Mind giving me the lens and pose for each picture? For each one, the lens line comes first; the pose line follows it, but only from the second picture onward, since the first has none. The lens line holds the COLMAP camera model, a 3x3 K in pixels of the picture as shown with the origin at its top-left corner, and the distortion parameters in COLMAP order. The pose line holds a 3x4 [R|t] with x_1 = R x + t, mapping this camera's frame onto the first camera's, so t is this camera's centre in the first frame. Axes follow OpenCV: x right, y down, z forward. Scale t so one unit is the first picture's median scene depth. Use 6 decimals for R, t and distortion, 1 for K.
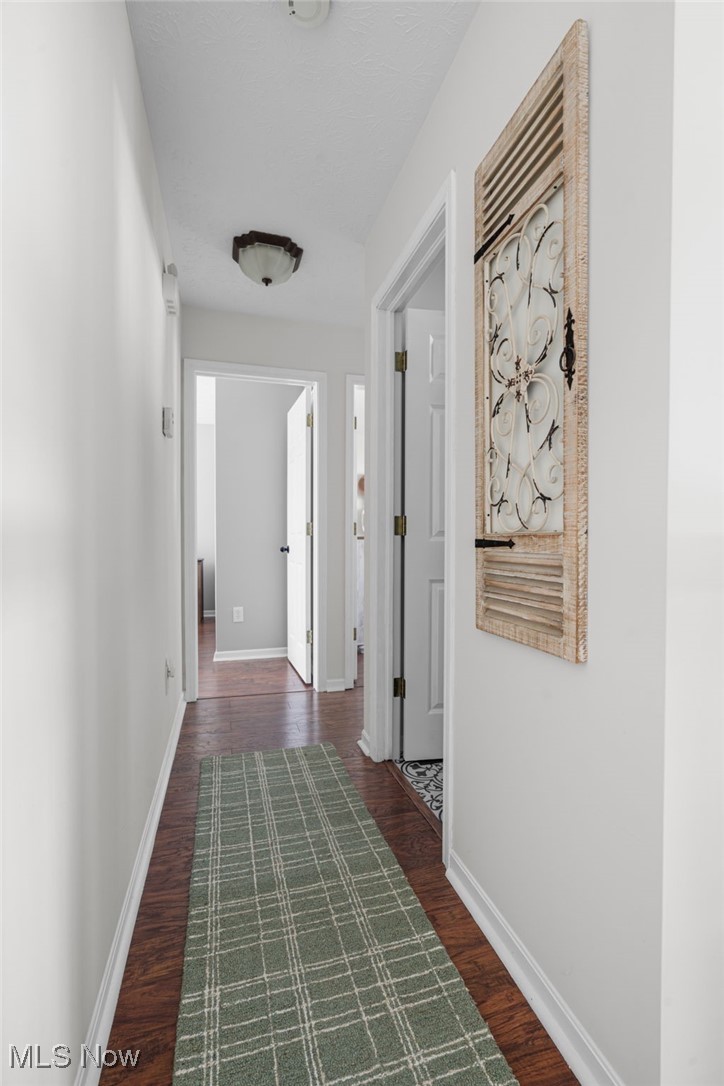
lens RADIAL K [[503.1, 0, 366.2], [0, 503.1, 541.8], [0, 0, 1]] dist [0.002535, 0.000116]
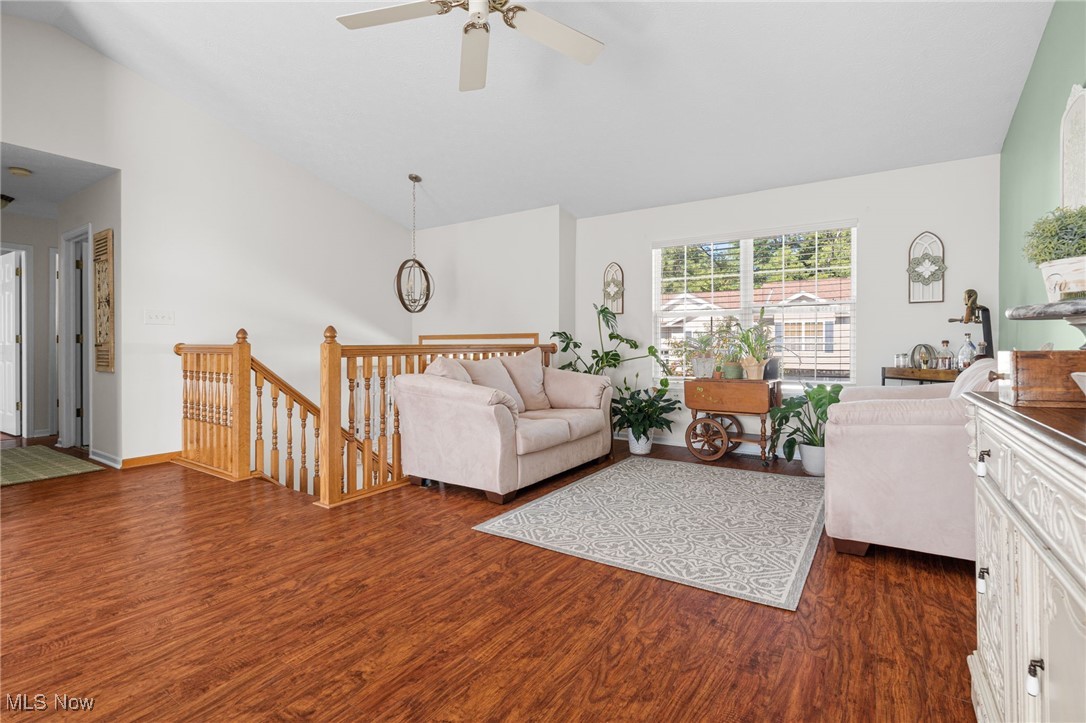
lens RADIAL K [[503.1, 0, 541.8], [0, 503.1, 351.4], [0, 0, 1]] dist [0.002535, 0.000116]
pose [[0.761951, -0.003368, 0.647626, 0.176843], [0.004938, 0.999988, -0.000610, 0.033541], [-0.647616, 0.003663, 0.761958, -1.975476]]
